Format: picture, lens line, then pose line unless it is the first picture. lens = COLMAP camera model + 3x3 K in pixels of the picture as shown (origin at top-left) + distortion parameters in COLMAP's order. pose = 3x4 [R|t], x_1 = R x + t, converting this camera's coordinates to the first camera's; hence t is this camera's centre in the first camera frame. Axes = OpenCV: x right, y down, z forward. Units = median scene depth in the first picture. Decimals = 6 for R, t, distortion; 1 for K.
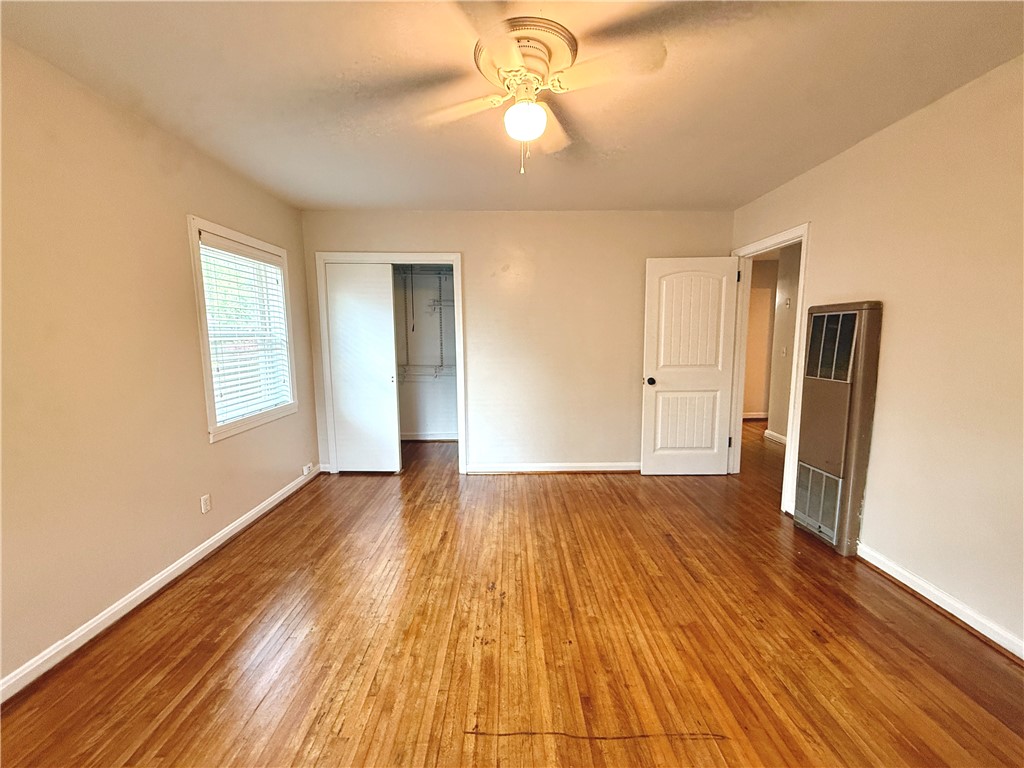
lens RADIAL K [[413.7, 0, 512.0], [0, 413.7, 384.0], [0, 0, 1]] dist [-0.000048, 0.000064]
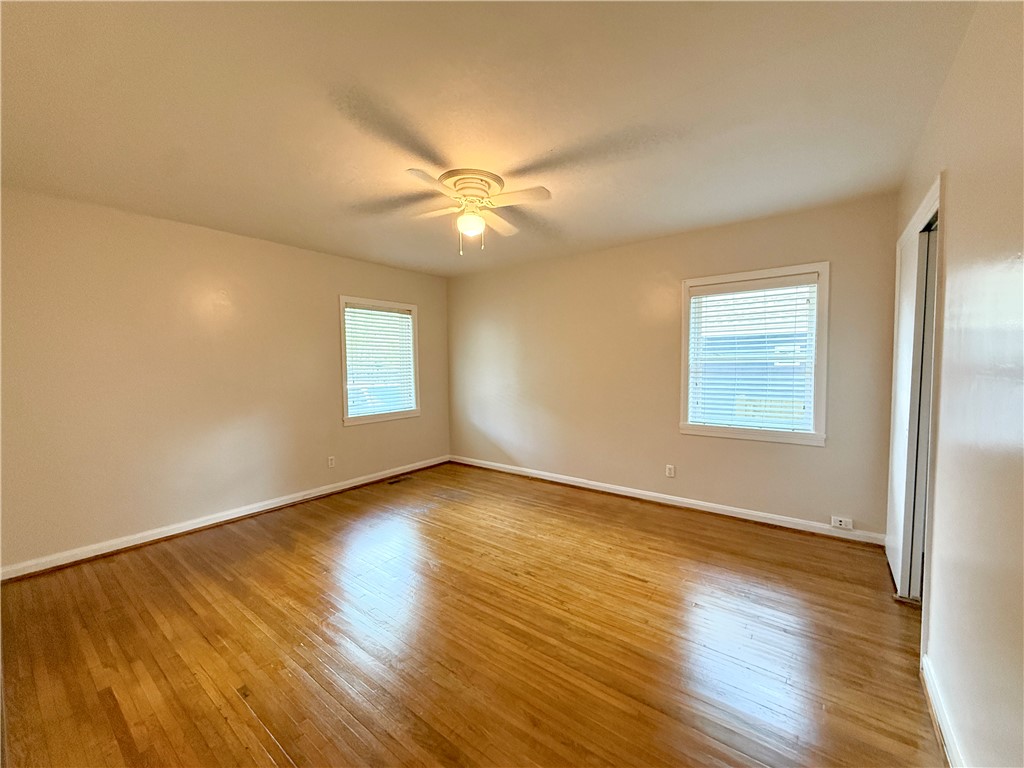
lens RADIAL K [[413.7, 0, 512.0], [0, 413.7, 384.0], [0, 0, 1]] dist [-0.000048, 0.000064]
pose [[-0.622694, 0.050902, -0.780808, 0.822381], [-0.076130, 0.989206, 0.125201, -0.178258], [0.778753, 0.137404, -0.612098, 1.505291]]
